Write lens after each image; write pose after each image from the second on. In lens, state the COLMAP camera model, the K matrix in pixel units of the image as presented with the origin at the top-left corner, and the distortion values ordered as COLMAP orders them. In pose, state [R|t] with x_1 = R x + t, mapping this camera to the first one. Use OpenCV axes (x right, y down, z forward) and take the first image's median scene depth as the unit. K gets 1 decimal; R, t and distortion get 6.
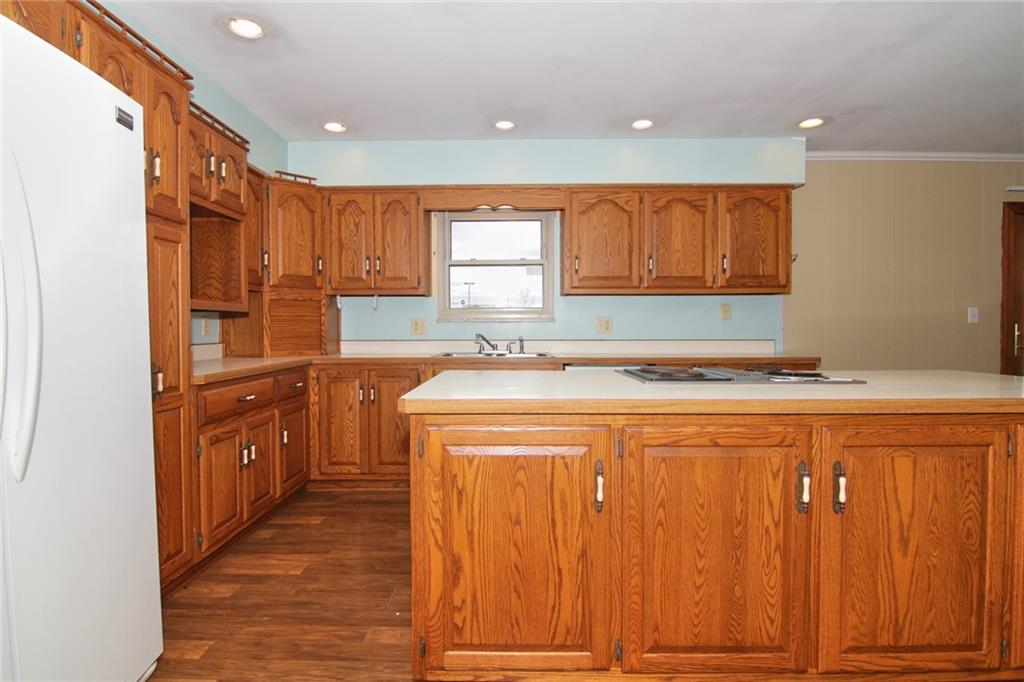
lens RADIAL K [[535.8, 0, 512.0], [0, 535.8, 341.0], [0, 0, 1]] dist [-0.000798, -0.000141]
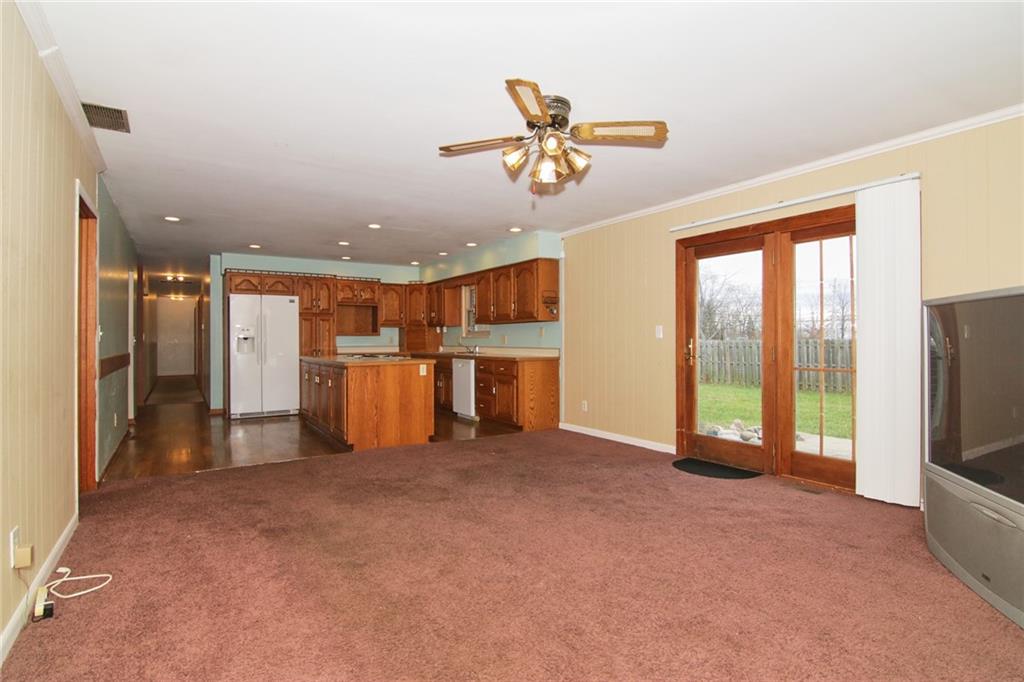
lens RADIAL K [[524.0, 0, 512.0], [0, 524.0, 341.0], [0, 0, 1]] dist [-0.021253, -0.000636]
pose [[0.546757, 0.001555, -0.837290, 1.864779], [-0.008849, 0.999953, -0.003921, -0.020757], [0.837245, 0.009553, 0.546745, 0.032985]]
